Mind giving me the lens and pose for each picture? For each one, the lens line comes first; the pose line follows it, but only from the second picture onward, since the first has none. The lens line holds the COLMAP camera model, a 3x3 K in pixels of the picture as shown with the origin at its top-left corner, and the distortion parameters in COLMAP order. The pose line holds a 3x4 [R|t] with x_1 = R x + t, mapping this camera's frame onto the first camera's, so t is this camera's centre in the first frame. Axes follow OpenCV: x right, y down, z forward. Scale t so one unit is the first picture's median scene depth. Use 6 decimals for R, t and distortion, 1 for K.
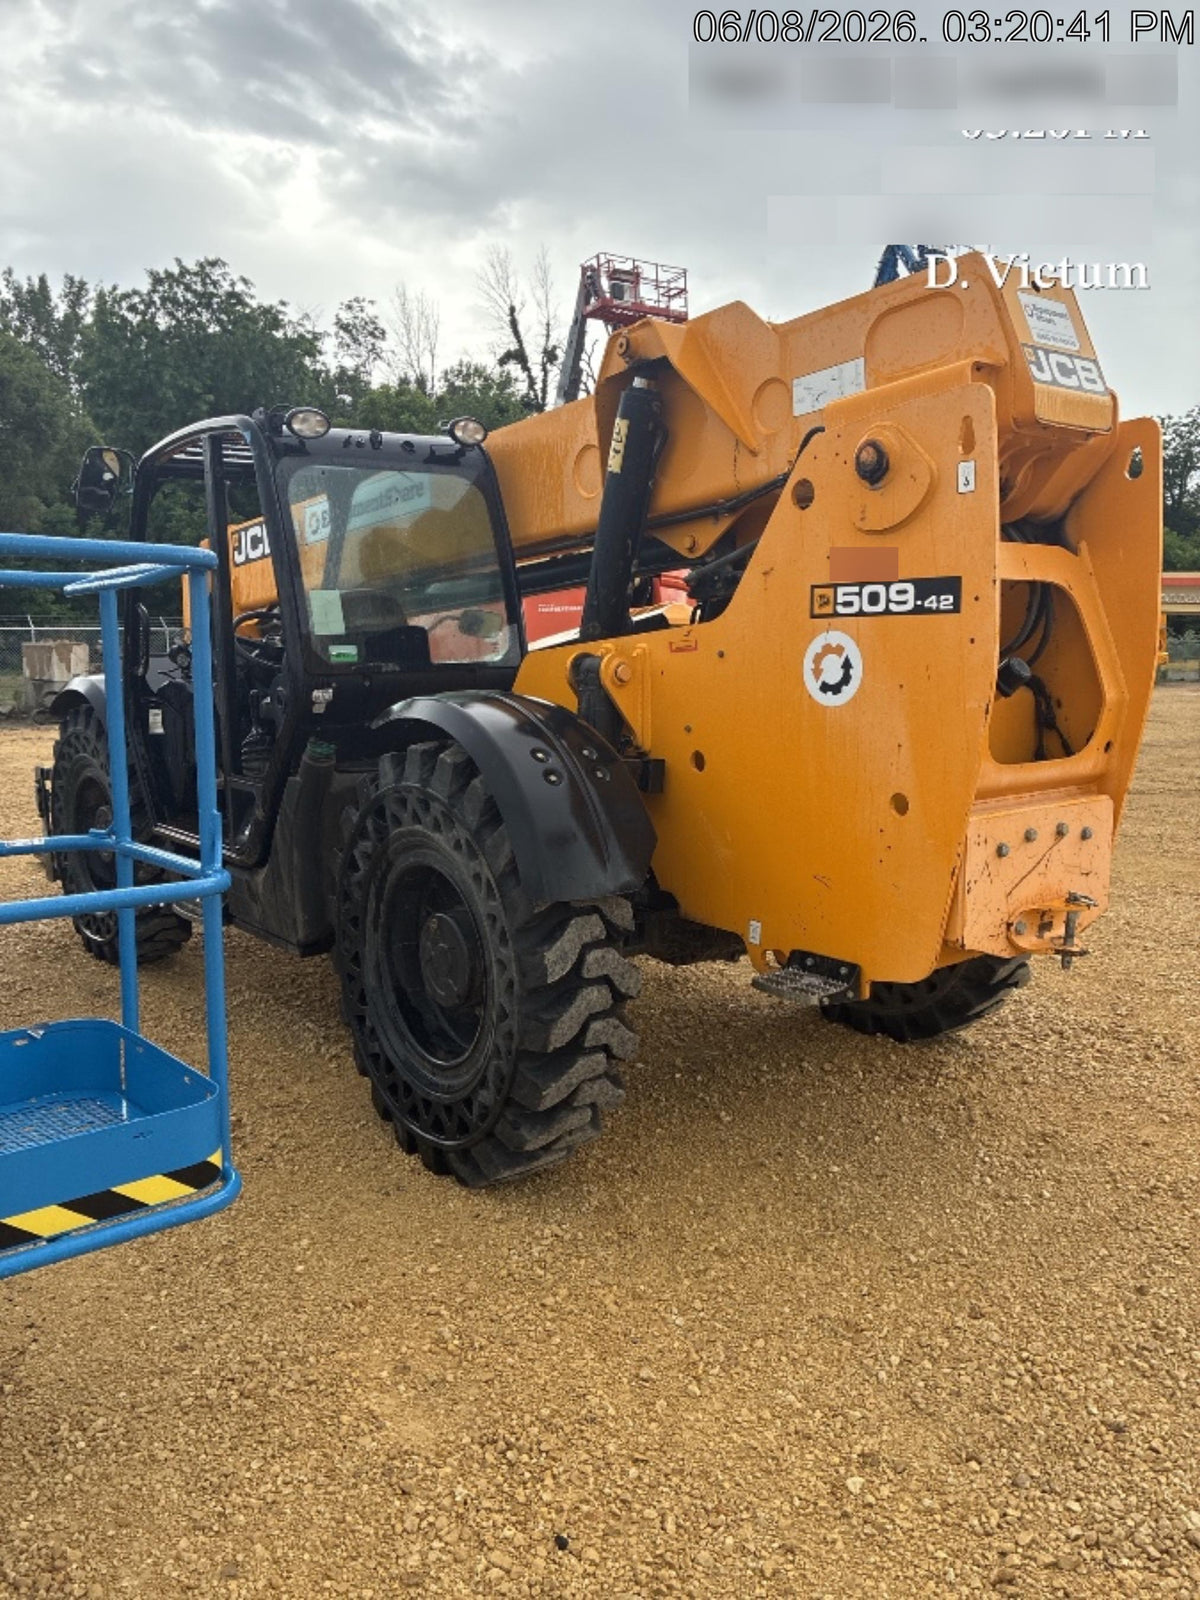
lens RADIAL K [[1255.8, 0, 594.1], [0, 1255.8, 762.3], [0, 0, 1]] dist [0.017696, -0.003168]
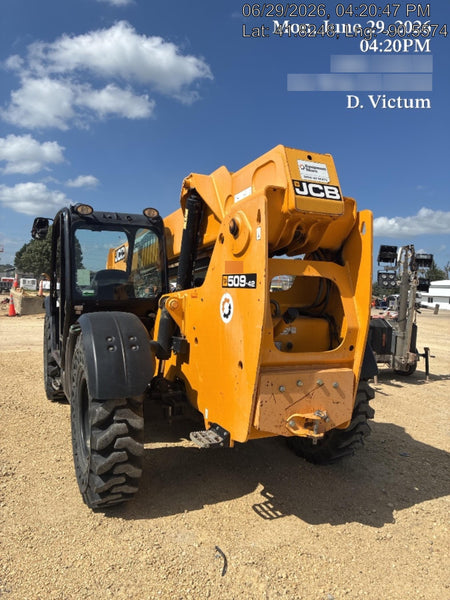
lens RADIAL K [[470.9, 0, 222.8], [0, 470.9, 285.9], [0, 0, 1]] dist [0.017696, -0.003168]
pose [[0.968221, 0.042980, -0.246376, 0.416072], [-0.067190, 0.993608, -0.090714, -0.034134], [0.240902, 0.104386, 0.964920, 0.099195]]
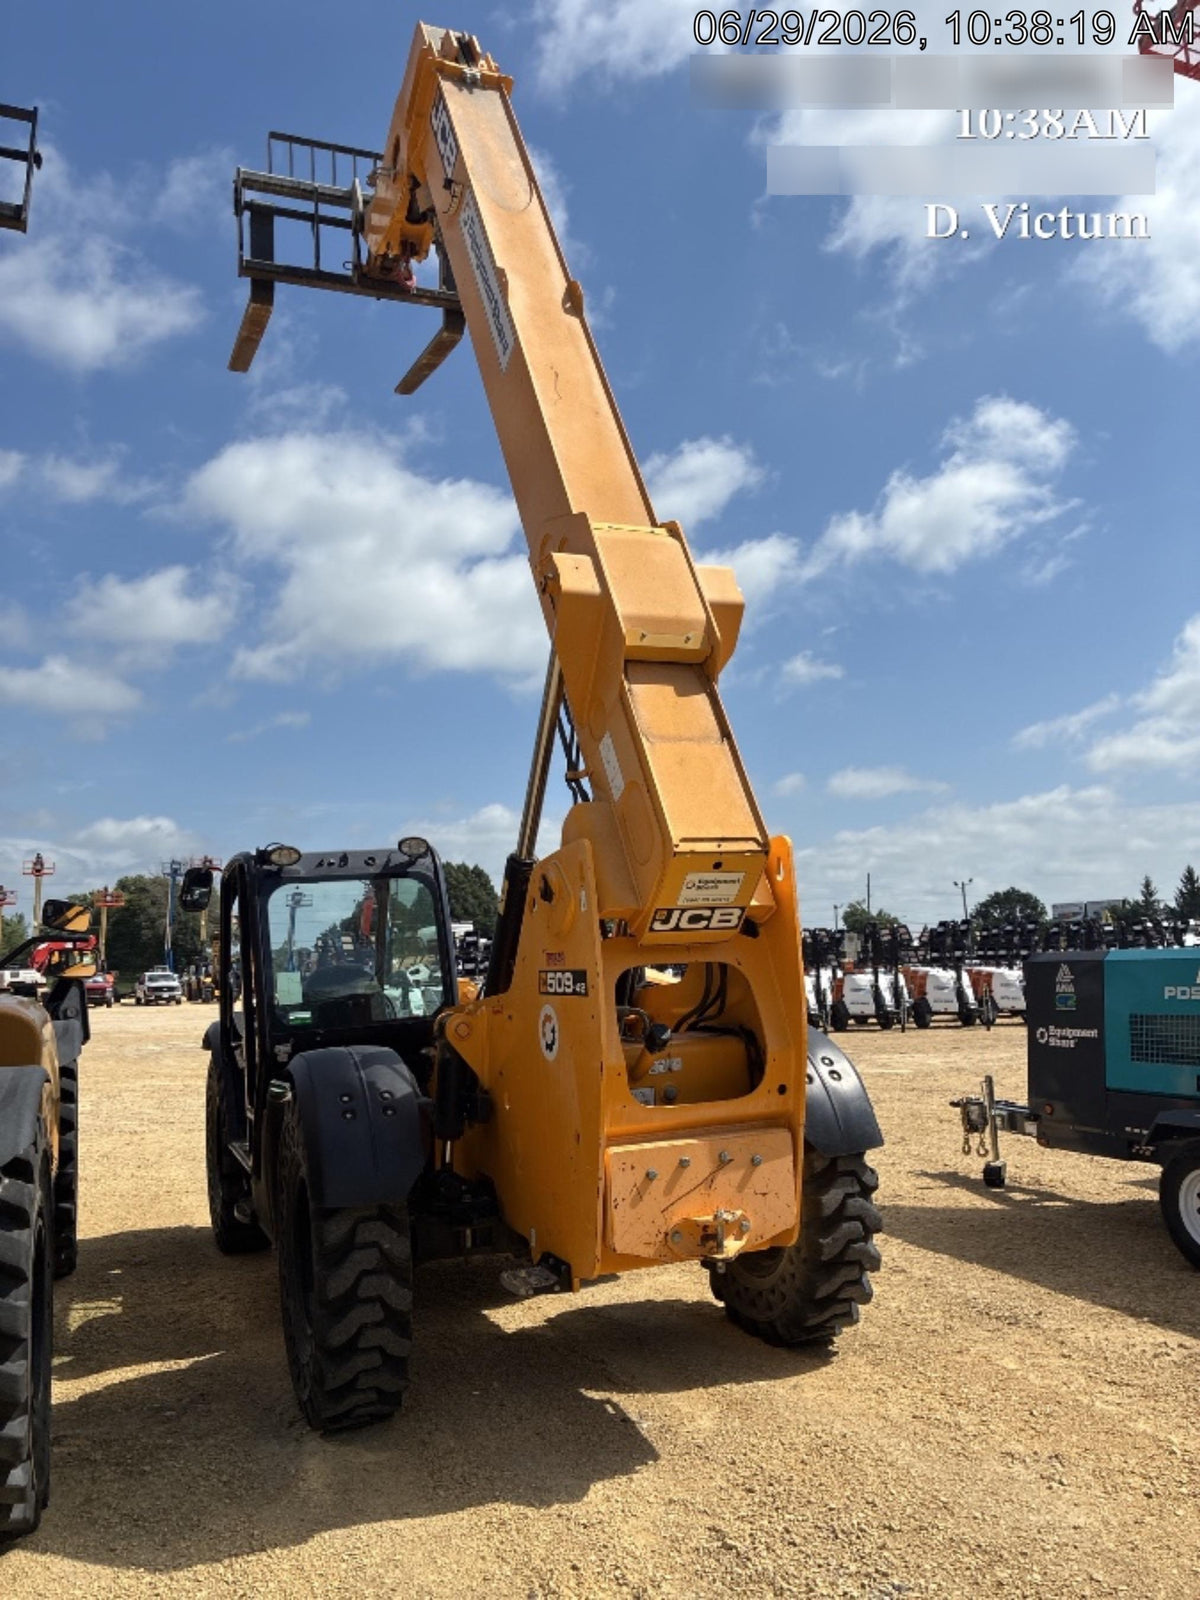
lens RADIAL K [[1230.7, 0, 577.9], [0, 1230.7, 806.5], [0, 0, 1]] dist [0.057240, -0.002978]
pose [[0.953464, -0.068208, -0.293691, 0.640686], [0.008556, 0.979804, -0.199776, -0.047751], [0.301386, 0.187966, 0.934792, -0.295301]]
